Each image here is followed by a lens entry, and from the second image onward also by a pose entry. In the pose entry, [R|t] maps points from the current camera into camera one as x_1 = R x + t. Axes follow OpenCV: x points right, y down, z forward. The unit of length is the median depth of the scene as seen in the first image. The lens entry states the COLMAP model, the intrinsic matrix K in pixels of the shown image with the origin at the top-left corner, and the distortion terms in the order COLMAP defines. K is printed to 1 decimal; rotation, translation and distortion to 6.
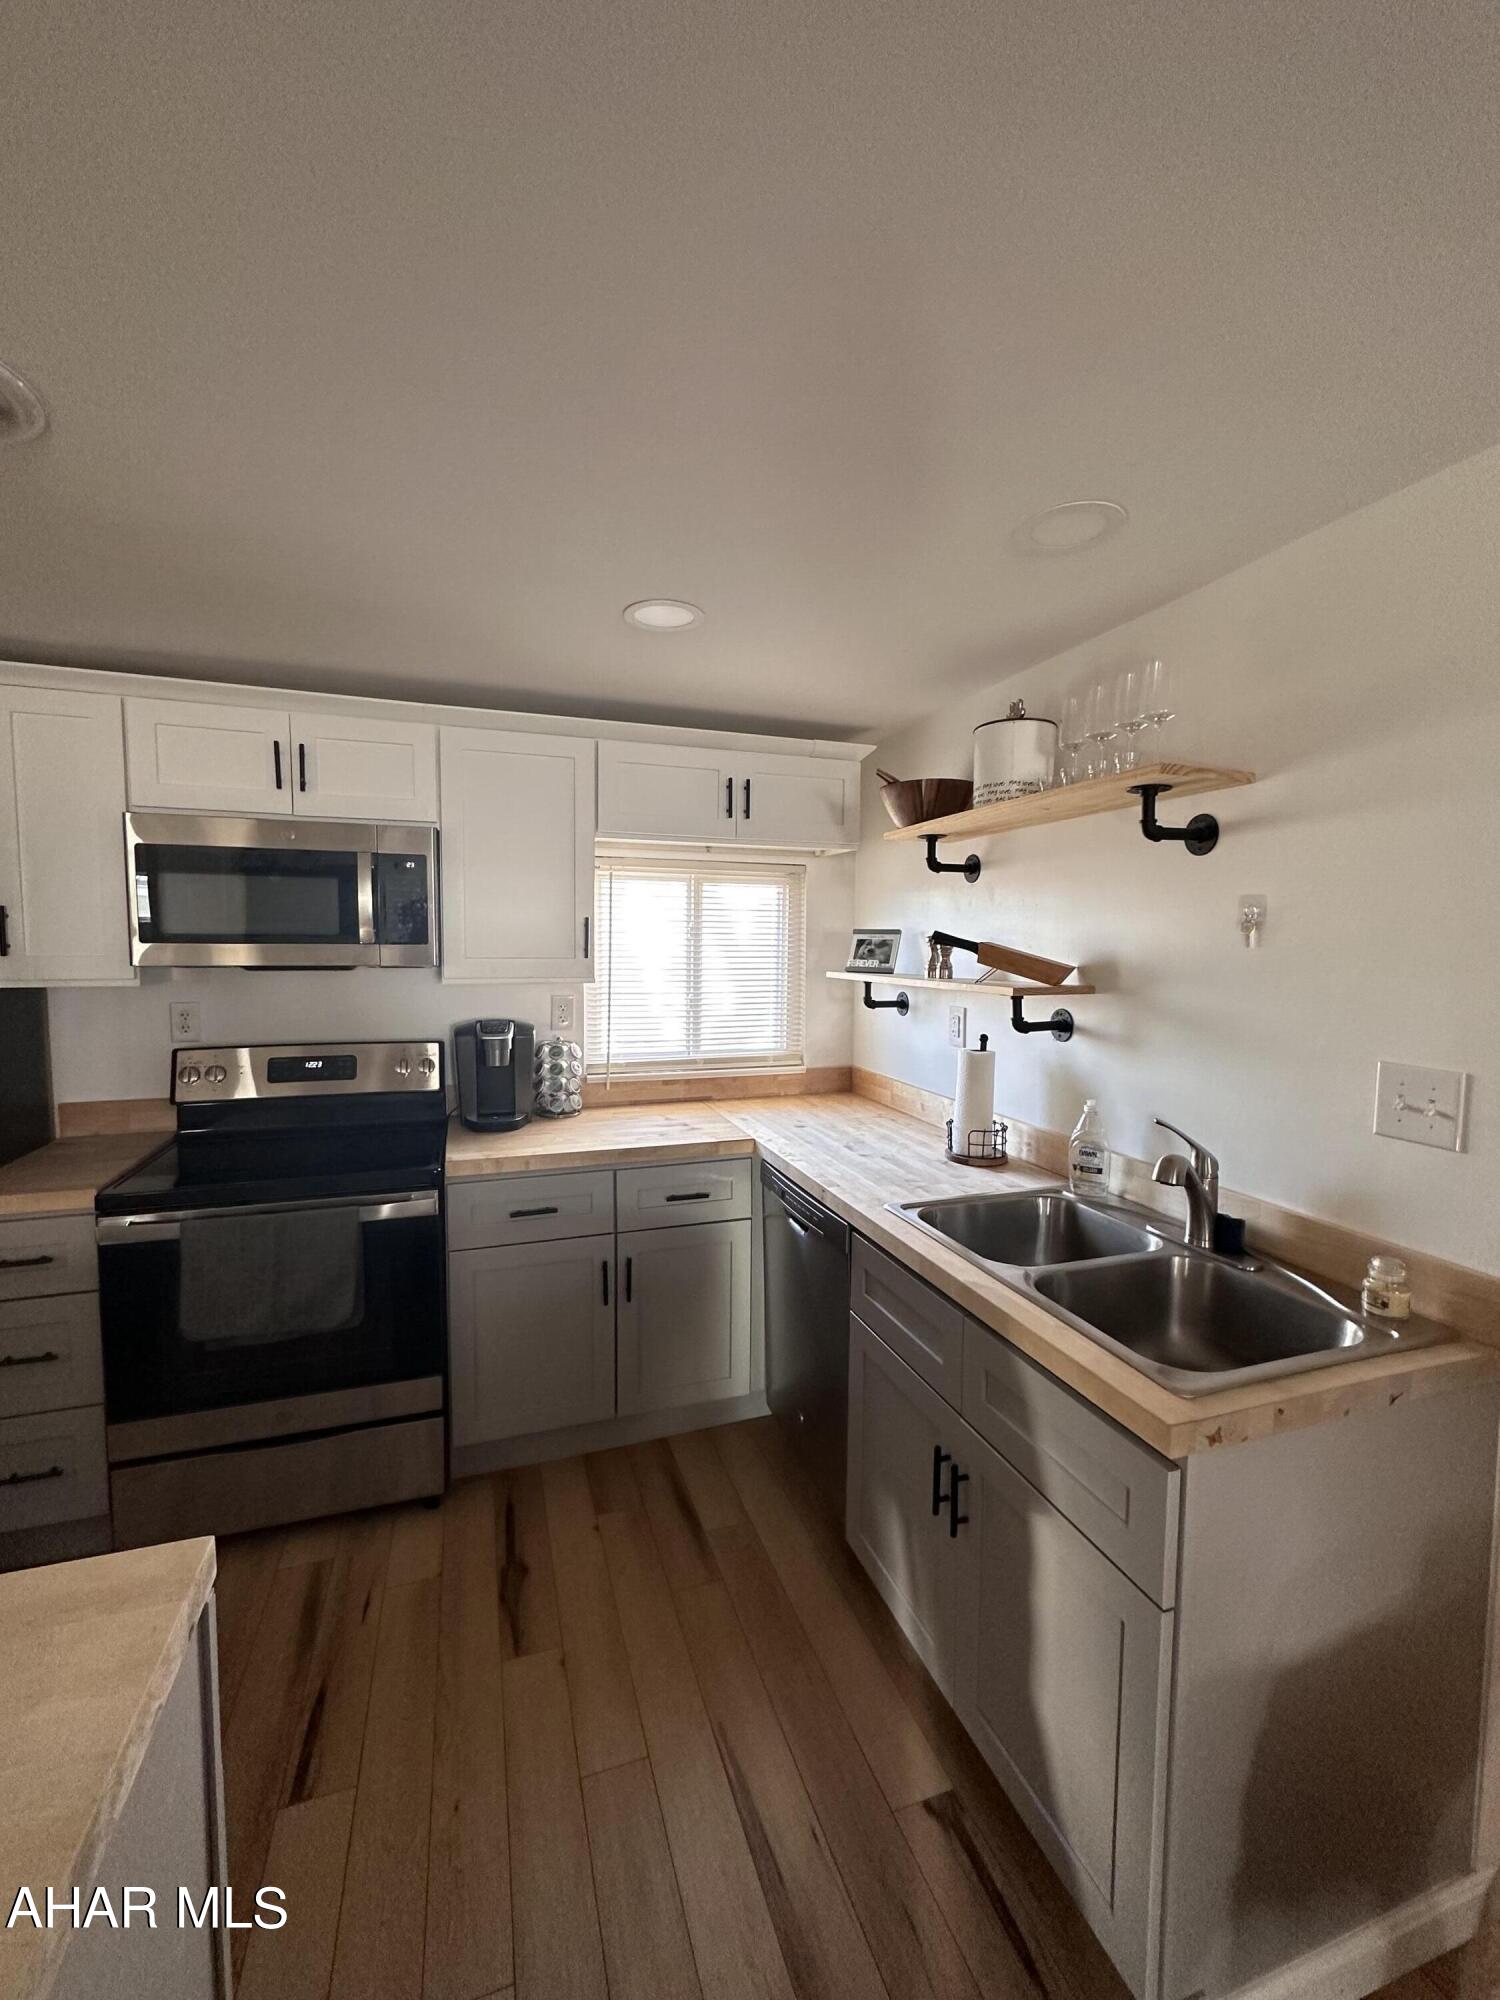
lens RADIAL K [[808.1, 0, 751.2], [0, 808.1, 995.8], [0, 0, 1]] dist [-0.001707, -0.000360]
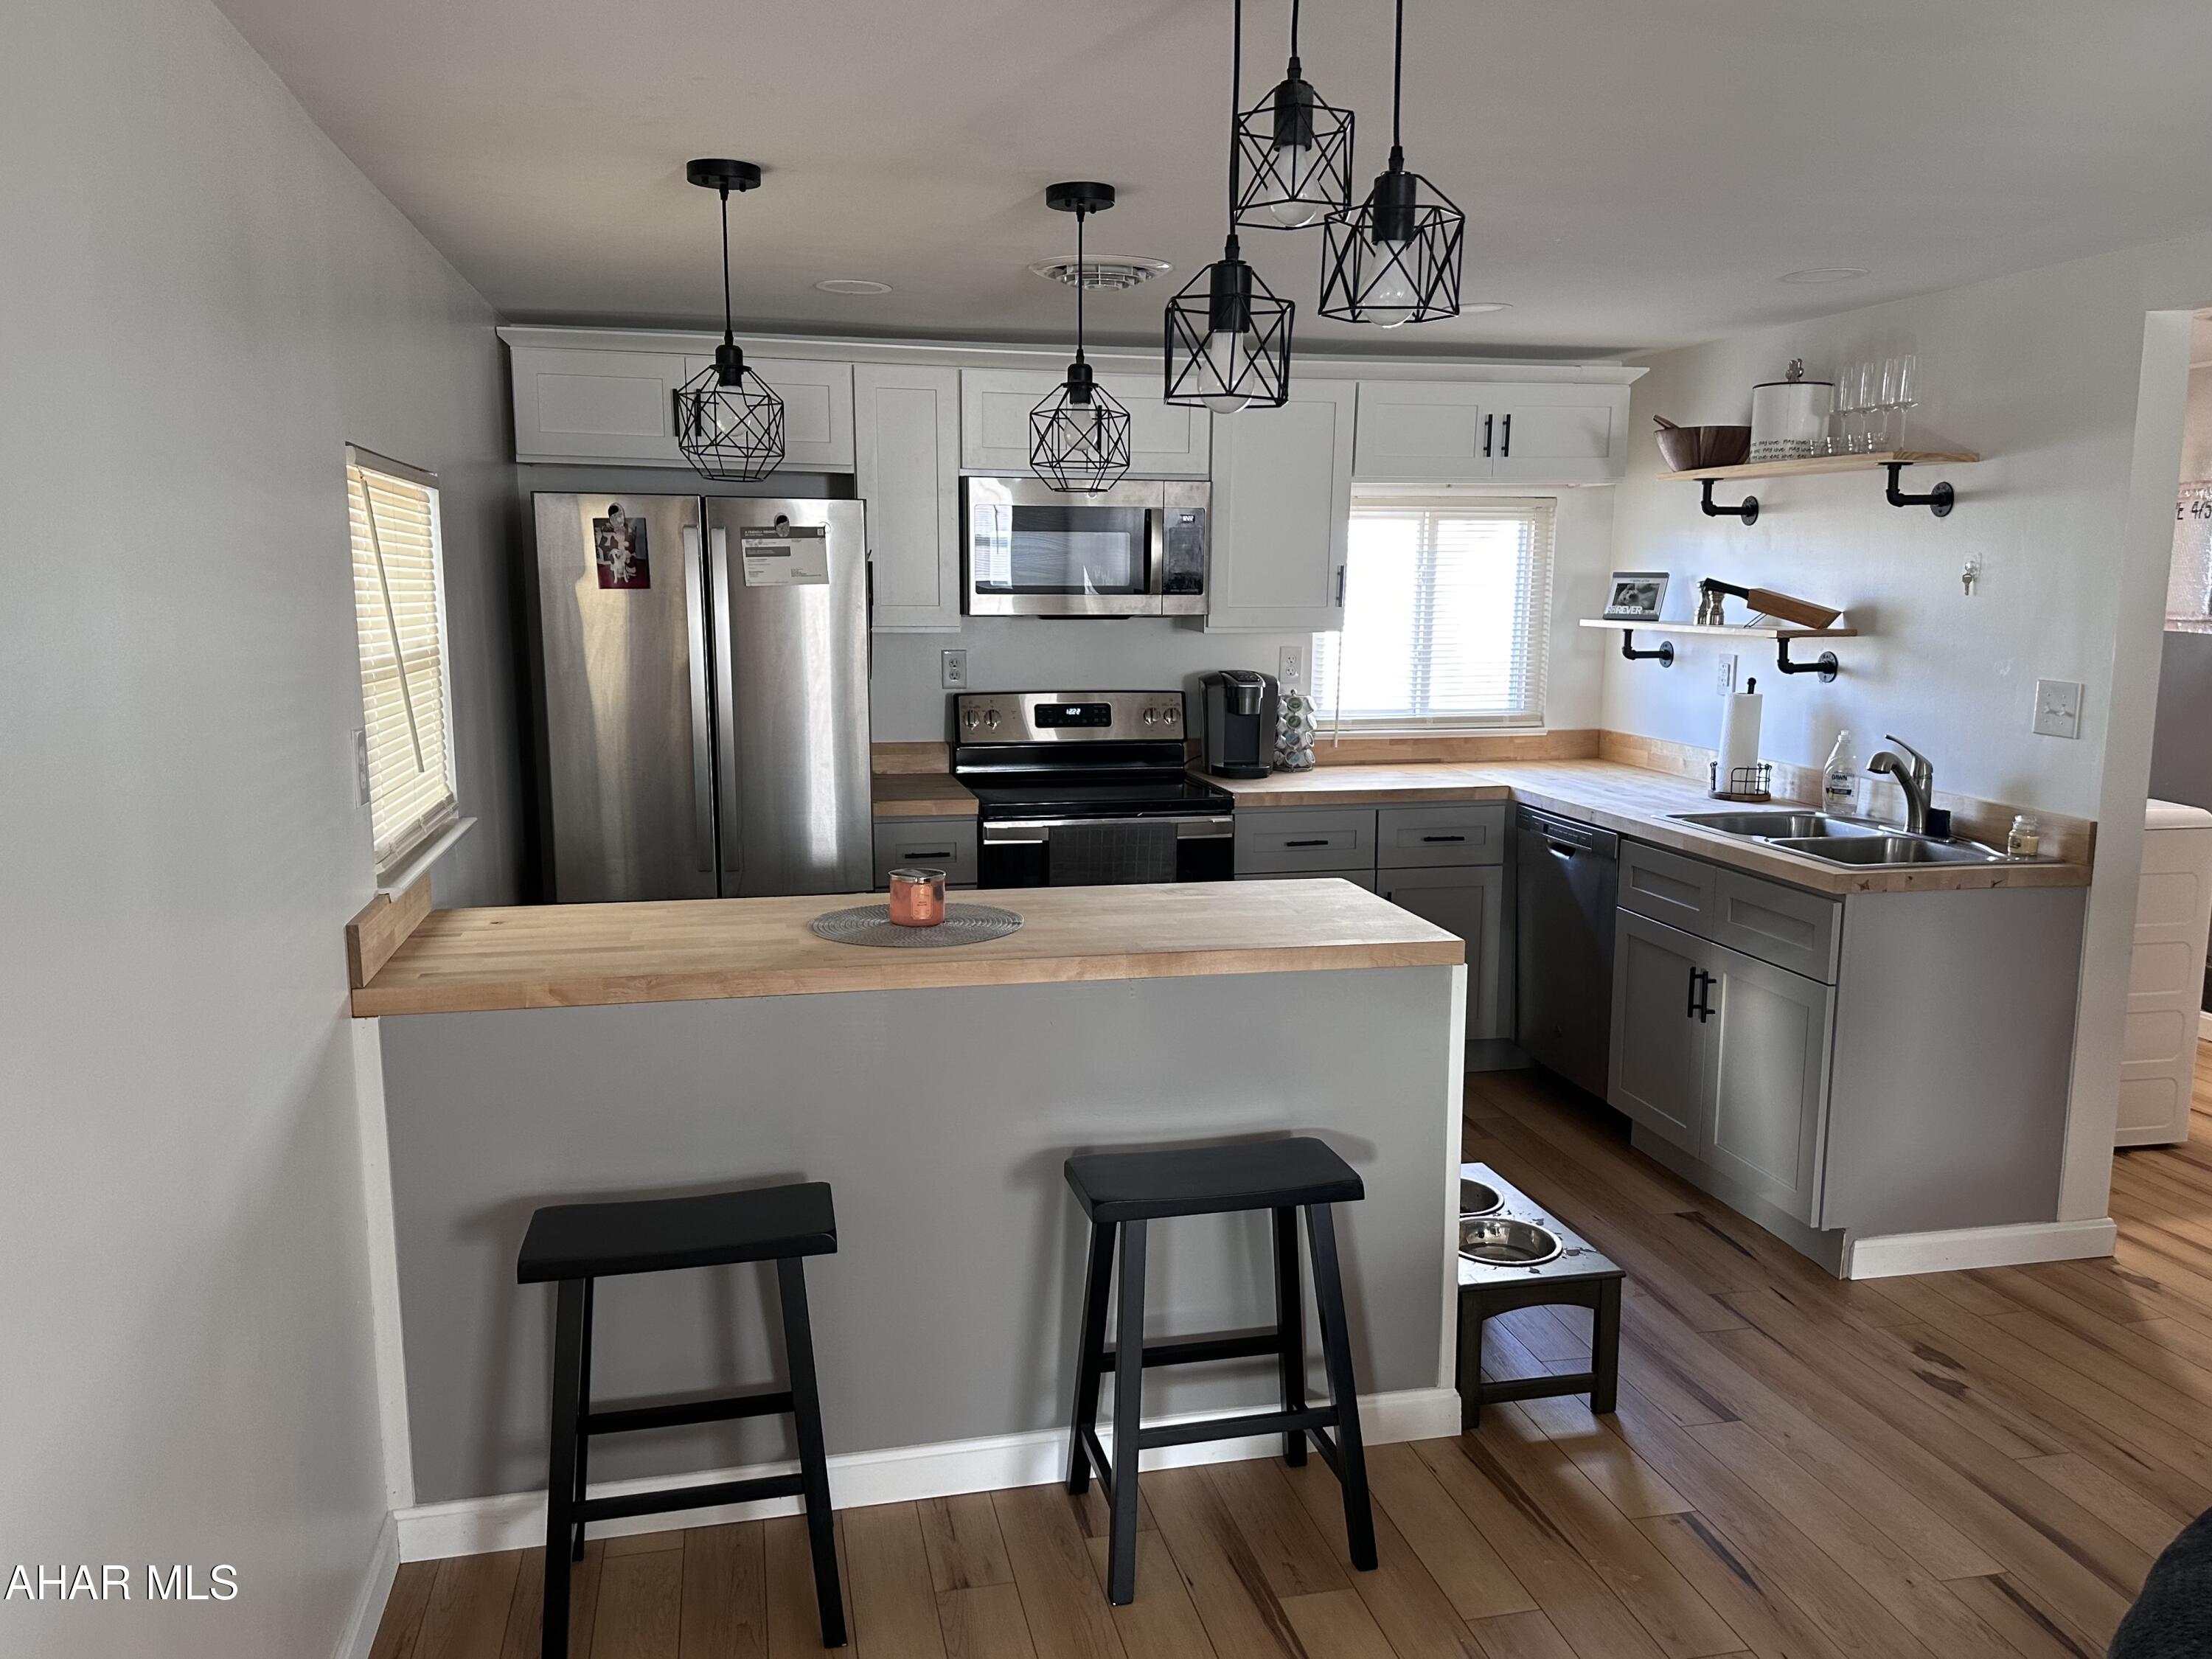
lens RADIAL K [[1662.0, 0, 1103.5], [0, 1662.0, 845.8], [0, 0, 1]] dist [0.175941, -0.361920]
pose [[0.993278, 0.015794, -0.114669, -0.282669], [-0.004610, 0.995259, 0.097148, 0.054067], [0.115660, -0.095966, 0.988642, -1.249249]]
